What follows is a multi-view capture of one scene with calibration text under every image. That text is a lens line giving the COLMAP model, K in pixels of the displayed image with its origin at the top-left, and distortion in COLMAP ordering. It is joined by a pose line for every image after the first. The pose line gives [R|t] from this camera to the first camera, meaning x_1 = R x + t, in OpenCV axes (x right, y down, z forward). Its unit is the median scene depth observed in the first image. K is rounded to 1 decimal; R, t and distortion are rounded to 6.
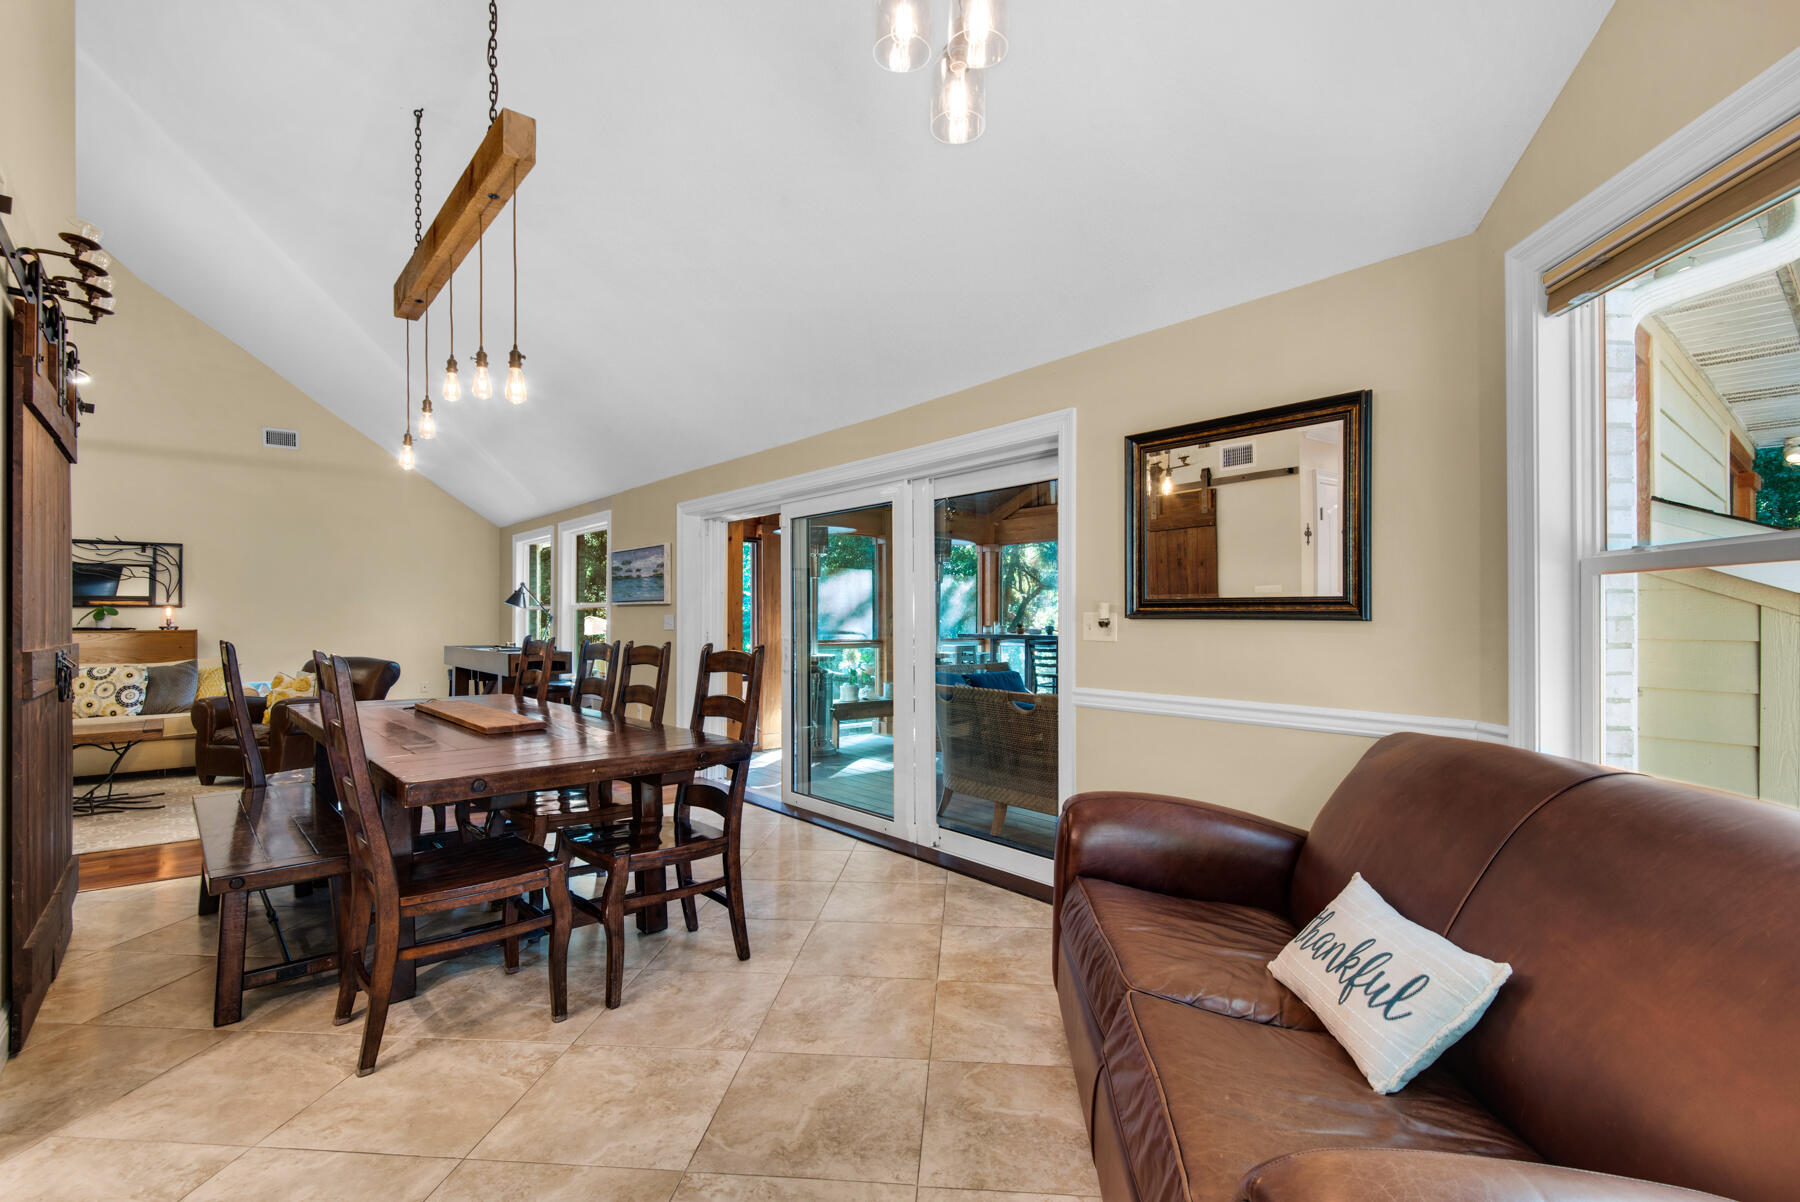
lens RADIAL K [[827.8, 0, 914.9], [0, 827.8, 619.2], [0, 0, 1]] dist [0.002027, -0.002989]
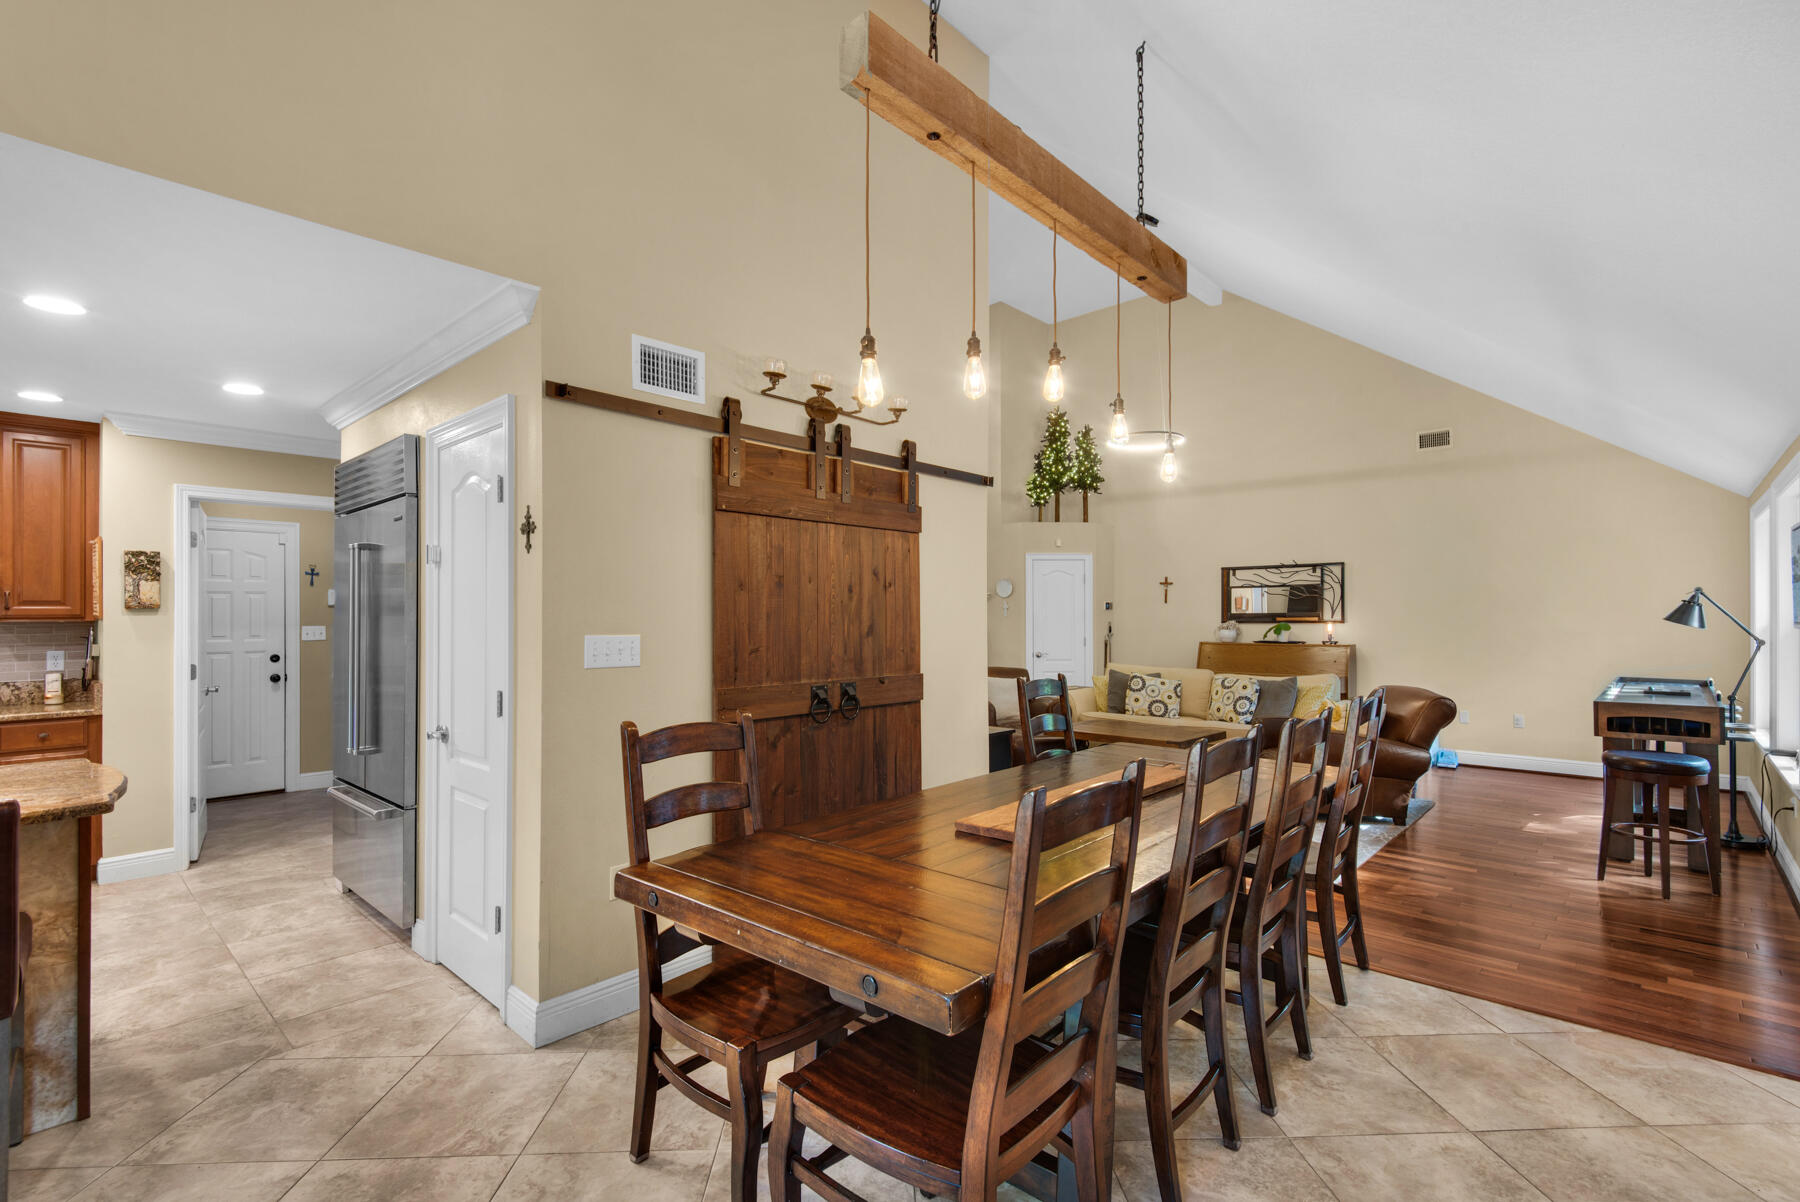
lens RADIAL K [[827.8, 0, 884.2], [0, 827.8, 598.7], [0, 0, 1]] dist [0.002027, -0.002989]
pose [[0.109552, -0.019454, -0.993791, 0.219242], [-0.001829, 0.999803, -0.019773, -0.056320], [0.993979, 0.003984, 0.109495, 0.762580]]
